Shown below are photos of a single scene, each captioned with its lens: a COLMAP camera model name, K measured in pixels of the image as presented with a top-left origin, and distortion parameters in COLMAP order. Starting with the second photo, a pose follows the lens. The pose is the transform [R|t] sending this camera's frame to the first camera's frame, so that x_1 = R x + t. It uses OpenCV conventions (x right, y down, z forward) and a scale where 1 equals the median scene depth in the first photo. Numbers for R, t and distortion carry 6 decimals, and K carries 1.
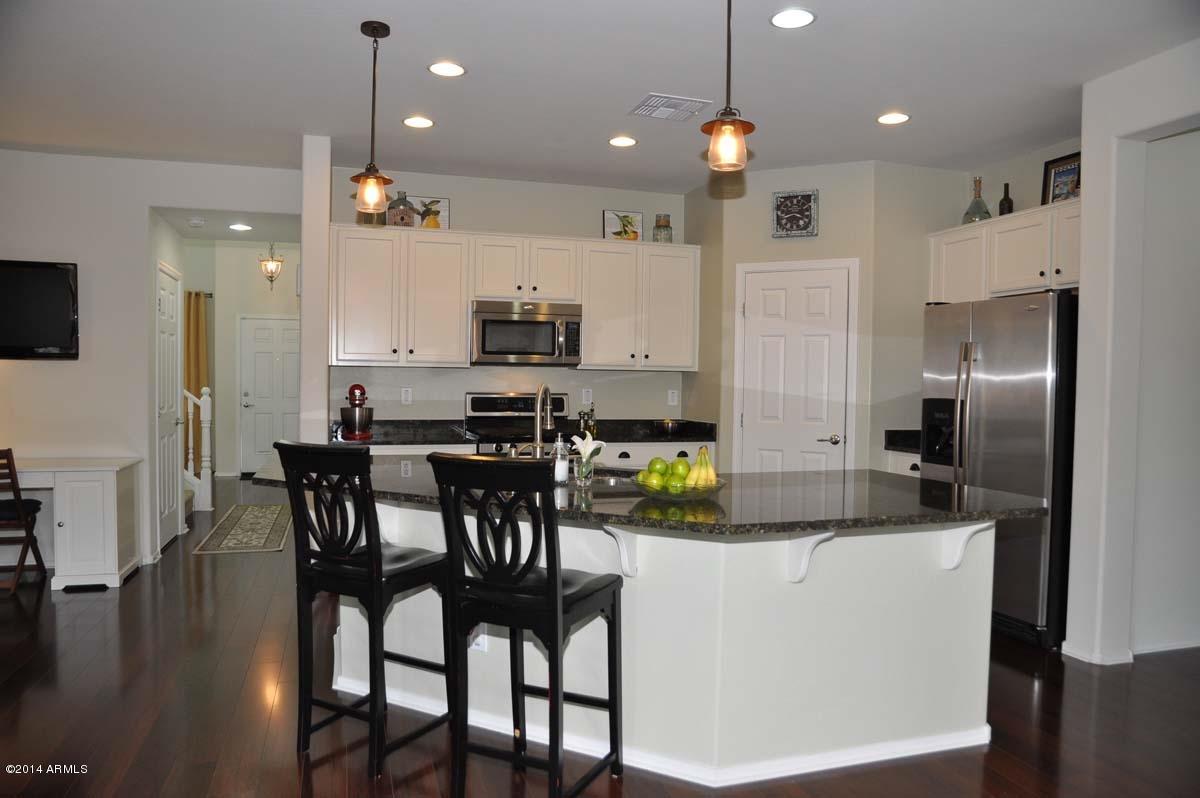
lens RADIAL K [[836.2, 0, 601.4], [0, 836.2, 411.2], [0, 0, 1]] dist [-0.114914, 0.091115]
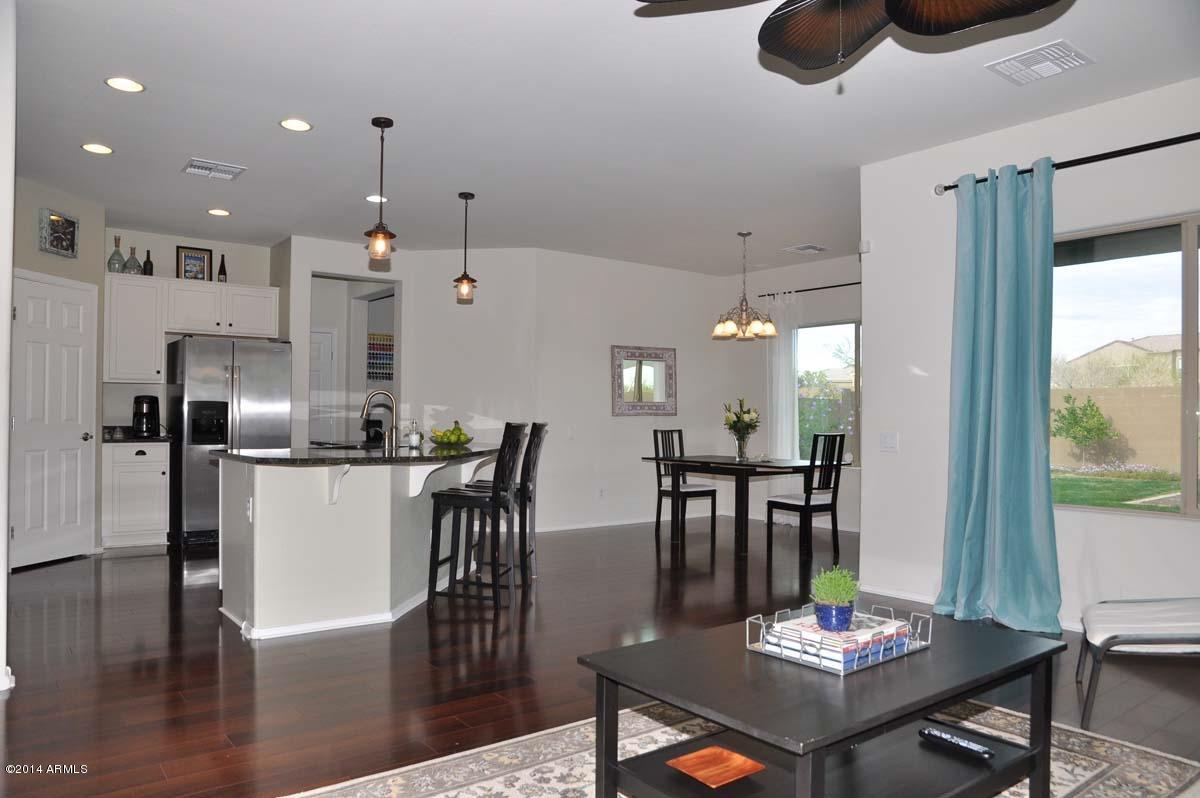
lens RADIAL K [[852.7, 0, 600.0], [0, 852.7, 399.0], [0, 0, 1]] dist [-0.076921, 0.004088]
pose [[-0.357675, 0.007712, 0.933814, -1.013988], [0.016643, 0.999860, -0.001883, -0.004164], [-0.933698, 0.014868, -0.357753, 0.701046]]
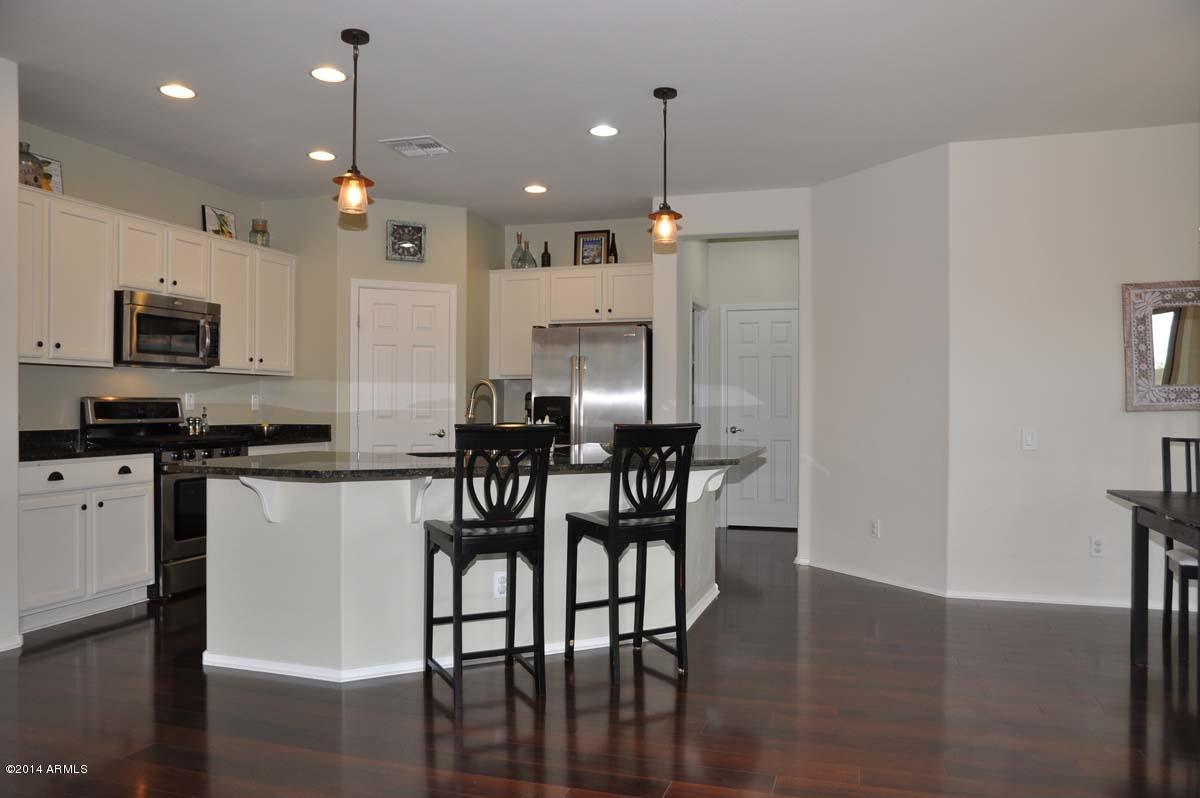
lens RADIAL K [[881.9, 0, 567.9], [0, 881.9, 401.3], [0, 0, 1]] dist [-0.080748, -0.001230]
pose [[0.582991, -0.008803, 0.812431, -0.615574], [0.030333, 0.999480, -0.010937, 0.006711], [-0.811912, 0.031020, 0.582955, 0.098088]]
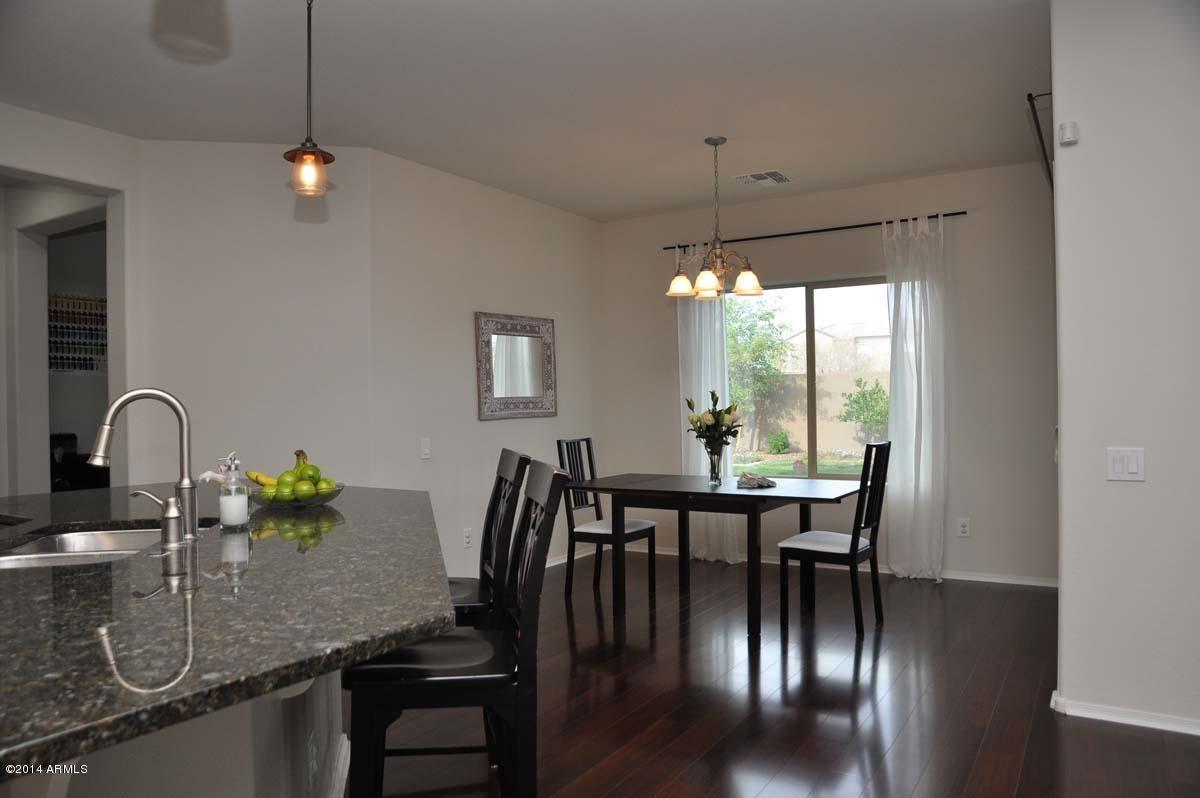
lens RADIAL K [[836.2, 0, 601.4], [0, 836.2, 411.2], [0, 0, 1]] dist [-0.114914, 0.091115]
pose [[-0.662876, -0.006060, 0.748705, -0.430744], [0.032344, 0.998802, 0.036720, -0.017818], [-0.748030, 0.048557, -0.661886, 0.676047]]
